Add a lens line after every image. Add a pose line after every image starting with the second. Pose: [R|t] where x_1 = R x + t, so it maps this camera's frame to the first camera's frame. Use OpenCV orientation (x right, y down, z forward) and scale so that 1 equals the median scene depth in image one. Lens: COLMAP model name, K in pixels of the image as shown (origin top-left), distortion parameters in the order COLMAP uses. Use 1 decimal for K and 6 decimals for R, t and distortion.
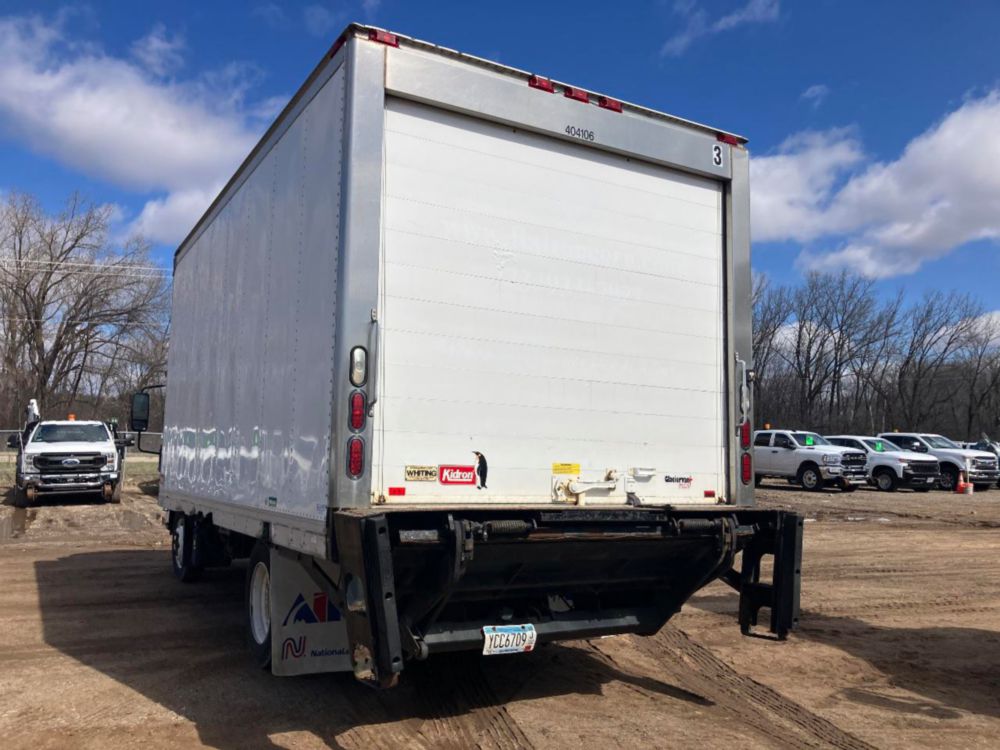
lens RADIAL K [[830.1, 0, 509.5], [0, 830.1, 372.4], [0, 0, 1]] dist [0.029136, -0.029641]
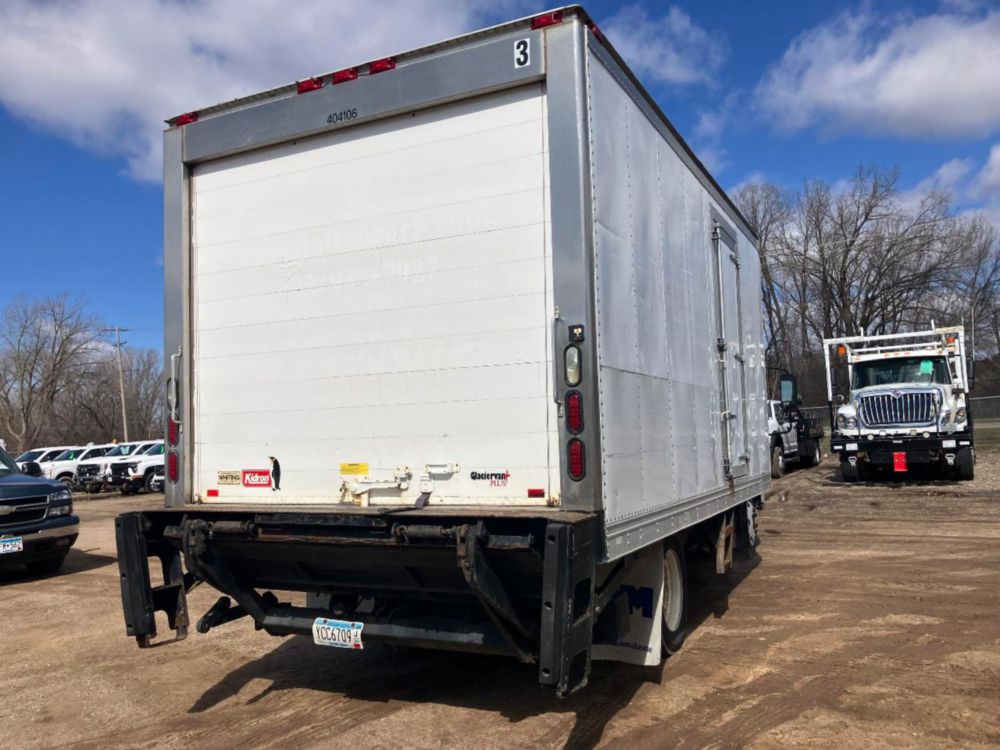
lens RADIAL K [[830.1, 0, 508.2], [0, 830.1, 379.8], [0, 0, 1]] dist [0.029136, -0.029641]
pose [[0.545085, -0.099474, -0.832459, 1.009405], [0.139201, 0.989892, -0.027139, 0.066129], [0.826744, -0.101086, 0.553422, 0.635918]]
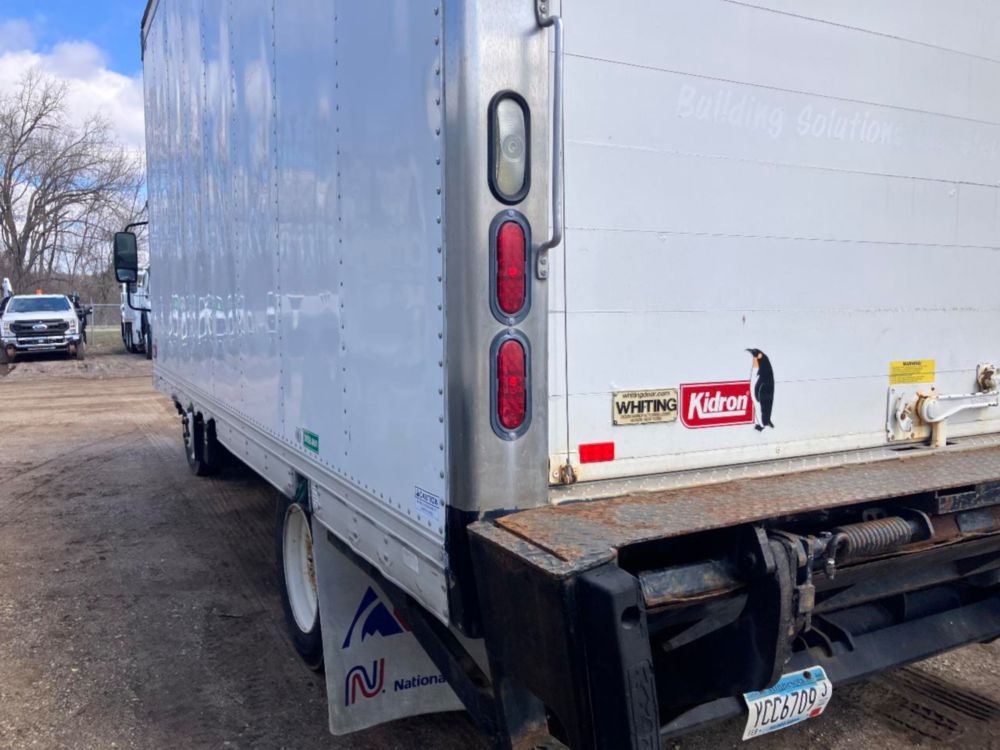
lens RADIAL K [[830.1, 0, 492.1], [0, 830.1, 367.3], [0, 0, 1]] dist [0.029136, -0.029641]
pose [[0.998521, -0.016493, -0.051806, -0.150776], [0.026405, 0.980066, 0.196910, 0.013179], [0.047526, -0.197987, 0.979052, 0.531949]]
